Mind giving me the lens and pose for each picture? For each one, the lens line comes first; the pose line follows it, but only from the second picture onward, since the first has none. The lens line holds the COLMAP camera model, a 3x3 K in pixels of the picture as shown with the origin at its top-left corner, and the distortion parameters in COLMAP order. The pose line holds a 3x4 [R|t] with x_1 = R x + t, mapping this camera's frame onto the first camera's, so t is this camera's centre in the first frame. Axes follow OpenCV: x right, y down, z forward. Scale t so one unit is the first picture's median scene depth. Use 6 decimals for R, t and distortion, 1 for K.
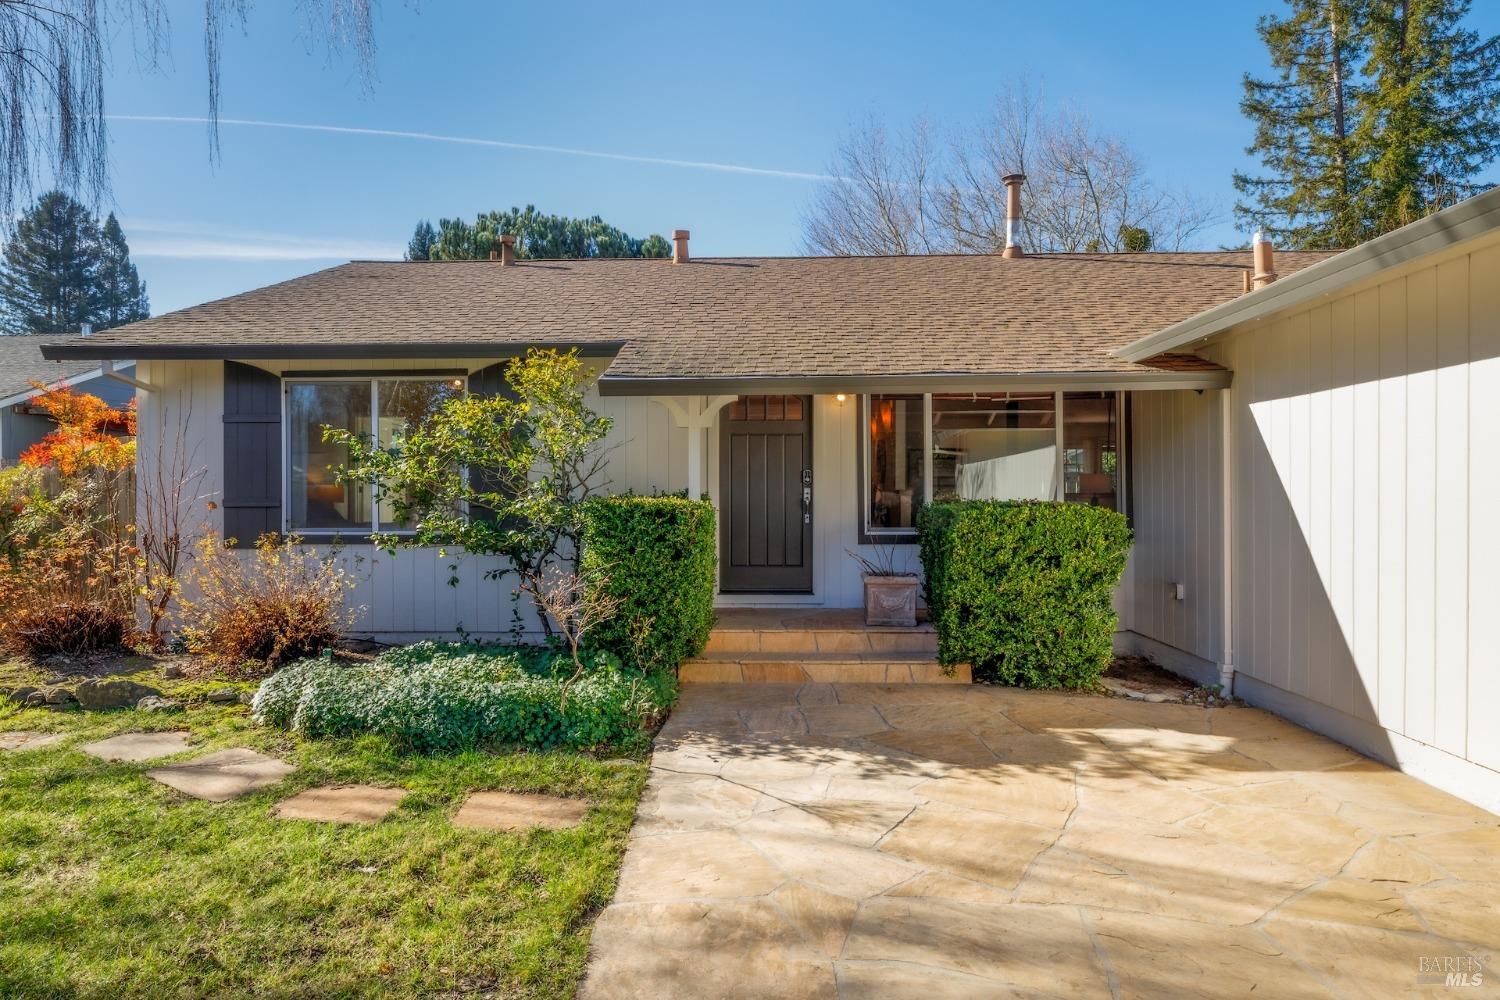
lens RADIAL K [[833.7, 0, 750.0], [0, 833.7, 500.0], [0, 0, 1]] dist [-0.001370, -0.000982]
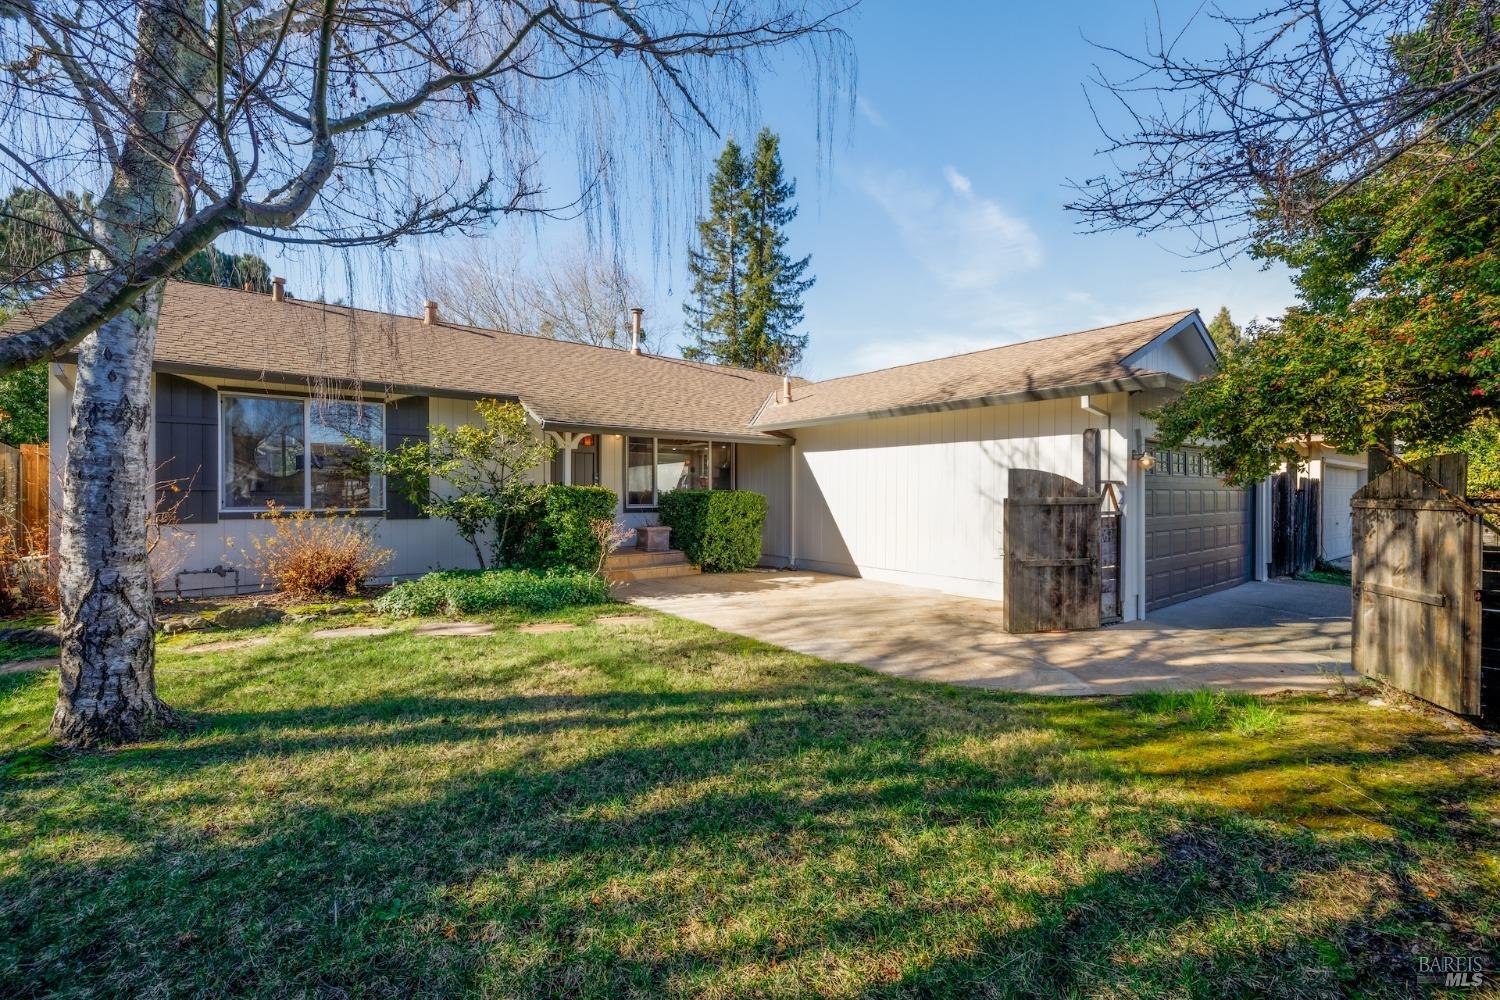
lens RADIAL K [[632.1, 0, 750.0], [0, 632.1, 500.0], [0, 0, 1]] dist [-0.000688, 0.000035]
pose [[0.761911, -0.001870, 0.647679, -0.167206], [-0.001755, 0.999986, 0.004952, 0.004564], [-0.647680, -0.004910, 0.761897, -0.080898]]
